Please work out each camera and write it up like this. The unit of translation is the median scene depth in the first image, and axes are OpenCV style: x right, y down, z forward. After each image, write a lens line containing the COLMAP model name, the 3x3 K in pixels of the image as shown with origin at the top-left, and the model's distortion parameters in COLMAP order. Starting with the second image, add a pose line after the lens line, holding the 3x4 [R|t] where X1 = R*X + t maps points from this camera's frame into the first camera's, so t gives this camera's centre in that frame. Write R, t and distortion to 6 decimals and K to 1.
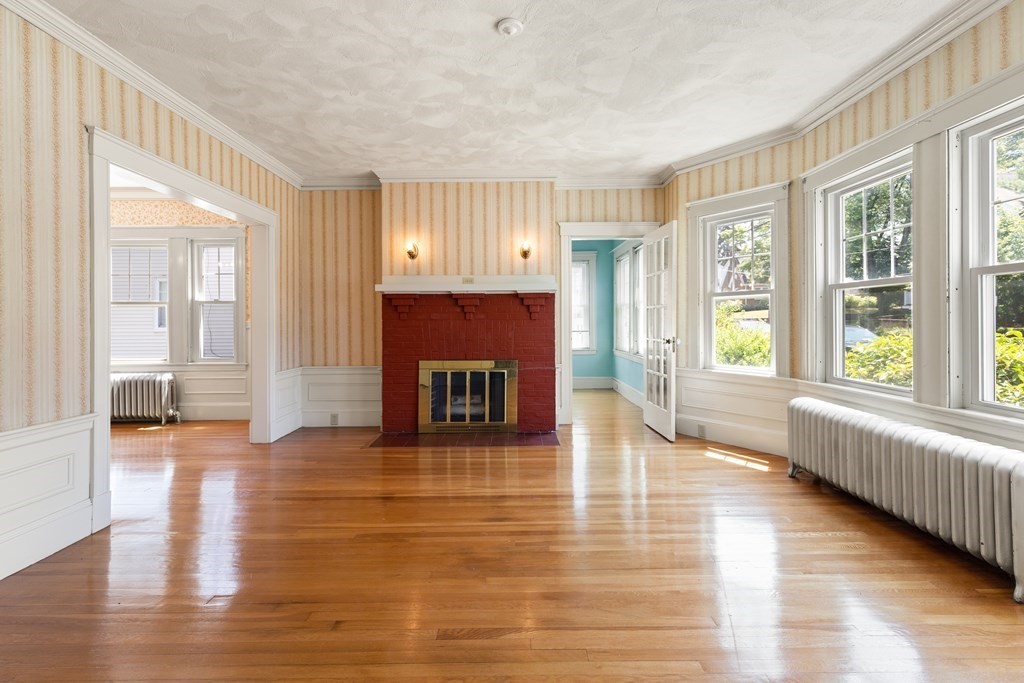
lens RADIAL K [[470.4, 0, 517.9], [0, 470.4, 319.0], [0, 0, 1]] dist [0.010410, -0.000719]
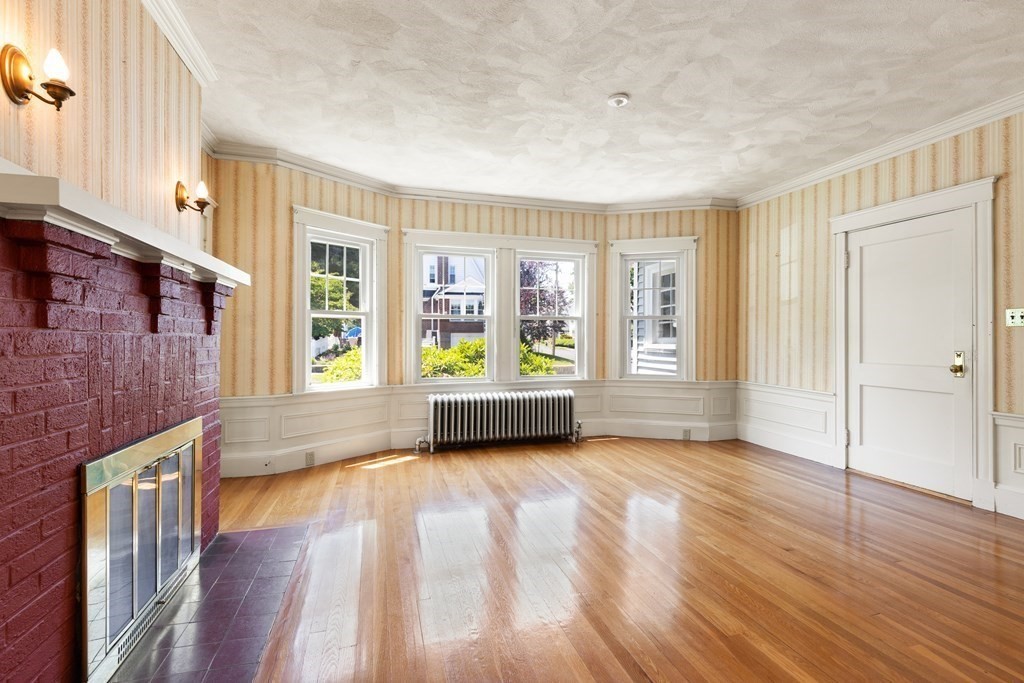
lens RADIAL K [[470.4, 0, 513.3], [0, 470.4, 340.3], [0, 0, 1]] dist [0.010410, -0.000719]
pose [[-0.275418, 0.004503, 0.961314, -0.736283], [-0.001823, 0.999985, -0.005207, 0.011499], [-0.961323, -0.003186, -0.275405, 1.056568]]
